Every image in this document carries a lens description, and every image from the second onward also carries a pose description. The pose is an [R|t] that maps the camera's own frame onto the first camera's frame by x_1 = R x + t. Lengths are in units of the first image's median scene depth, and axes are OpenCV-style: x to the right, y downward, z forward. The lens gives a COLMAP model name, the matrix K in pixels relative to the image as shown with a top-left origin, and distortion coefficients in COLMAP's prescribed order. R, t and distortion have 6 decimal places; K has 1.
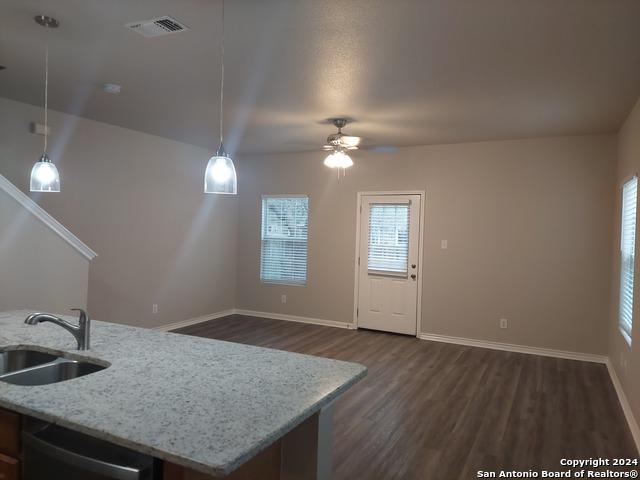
lens RADIAL K [[453.0, 0, 320.0], [0, 453.0, 240.0], [0, 0, 1]] dist [0.003839, -0.000577]
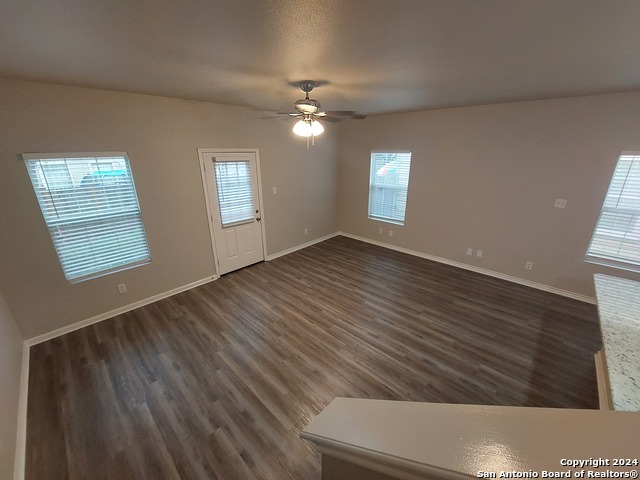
lens RADIAL K [[255.2, 0, 323.4], [0, 255.2, 238.5], [0, 0, 1]] dist [-0.001639, -0.014057]
pose [[0.266698, -0.338386, 0.902423, -0.507998], [0.035292, 0.939138, 0.341724, -0.132833], [-0.963134, -0.059289, 0.262409, 0.767453]]
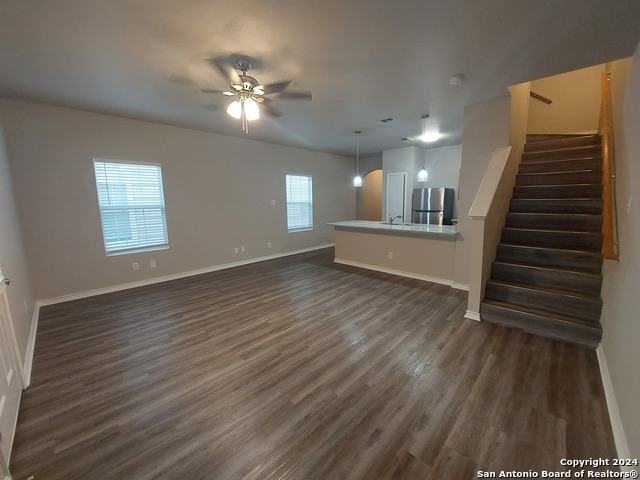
lens RADIAL K [[255.2, 0, 323.4], [0, 255.2, 238.5], [0, 0, 1]] dist [-0.001639, -0.014057]
pose [[-0.961848, -0.055687, 0.267858, -0.236785], [-0.006446, 0.983406, 0.181303, -0.020173], [-0.273509, 0.172659, -0.946246, 1.402093]]
